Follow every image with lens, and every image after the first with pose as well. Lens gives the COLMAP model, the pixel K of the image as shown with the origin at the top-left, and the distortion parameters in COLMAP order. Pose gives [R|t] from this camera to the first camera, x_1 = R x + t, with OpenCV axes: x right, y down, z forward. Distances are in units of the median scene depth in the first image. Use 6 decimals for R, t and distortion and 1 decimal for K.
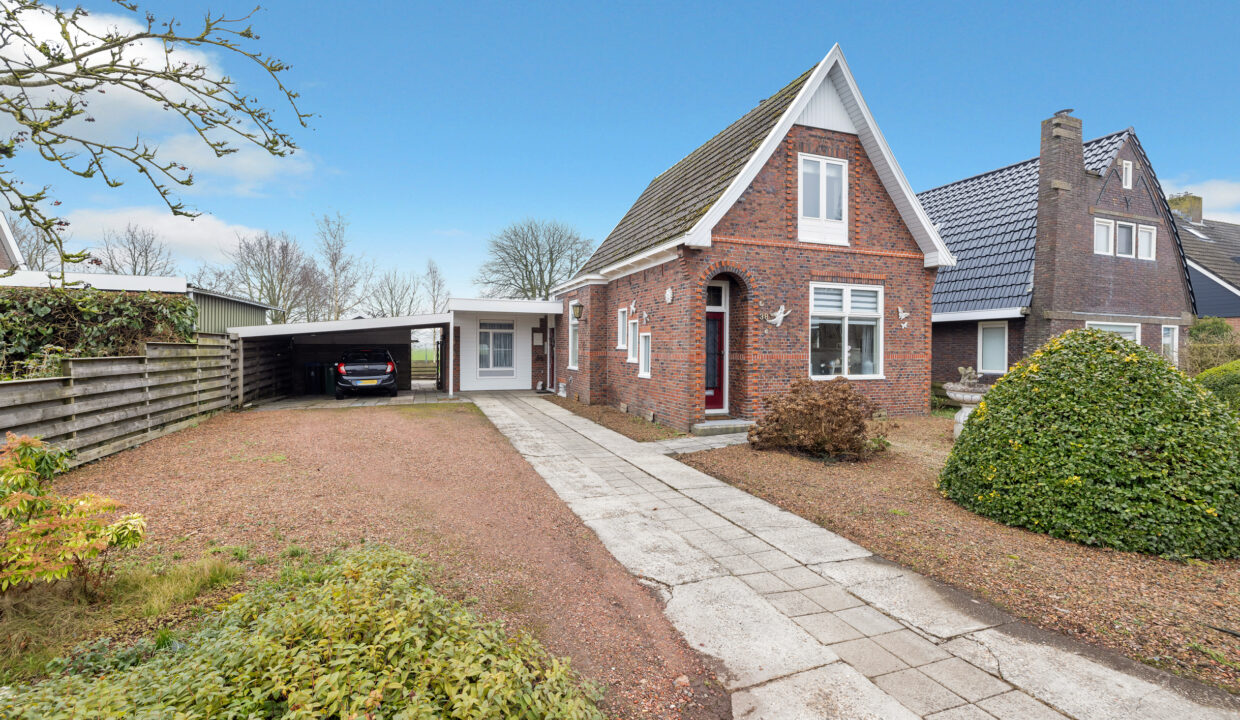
lens RADIAL K [[529.7, 0, 620.0], [0, 529.7, 357.8], [0, 0, 1]] dist [-0.000077, -0.000405]
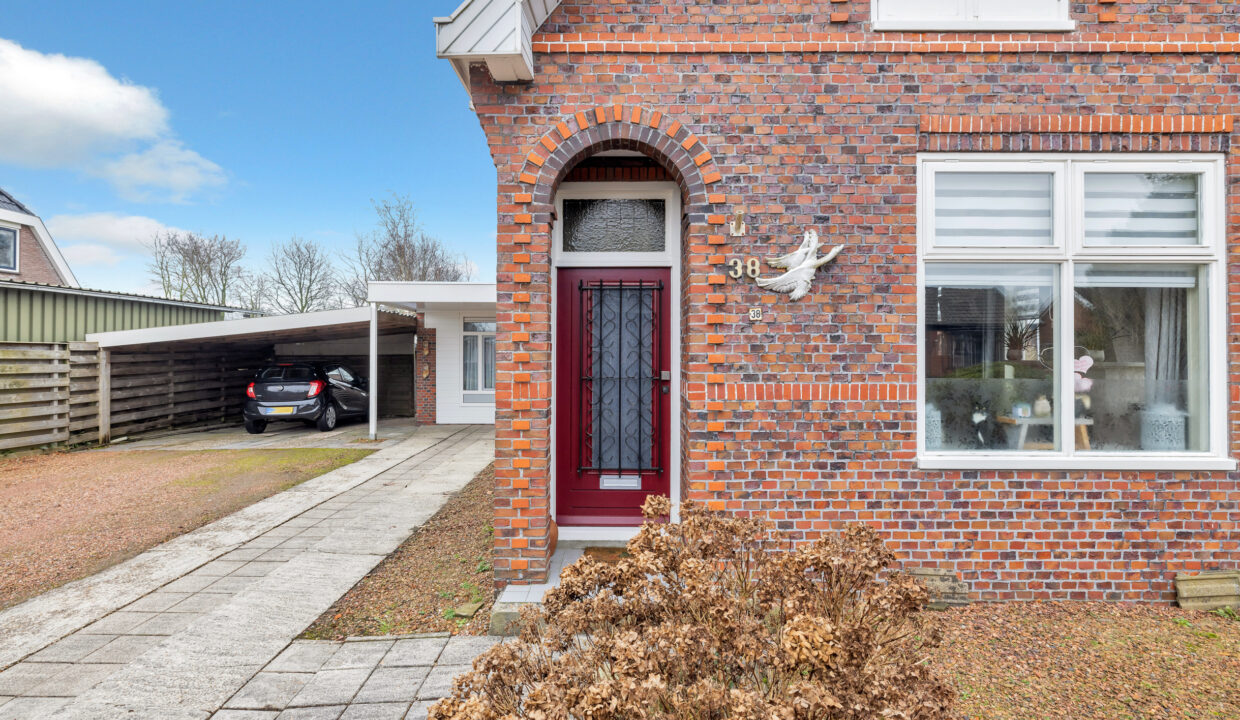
lens RADIAL K [[603.7, 0, 617.9], [0, 603.7, 354.9], [0, 0, 1]] dist [0.002792, 0.000034]
pose [[0.938103, -0.005025, -0.346320, 0.311586], [-0.002579, 0.999766, -0.021493, -0.015414], [0.346347, 0.021056, 0.937870, 0.595786]]
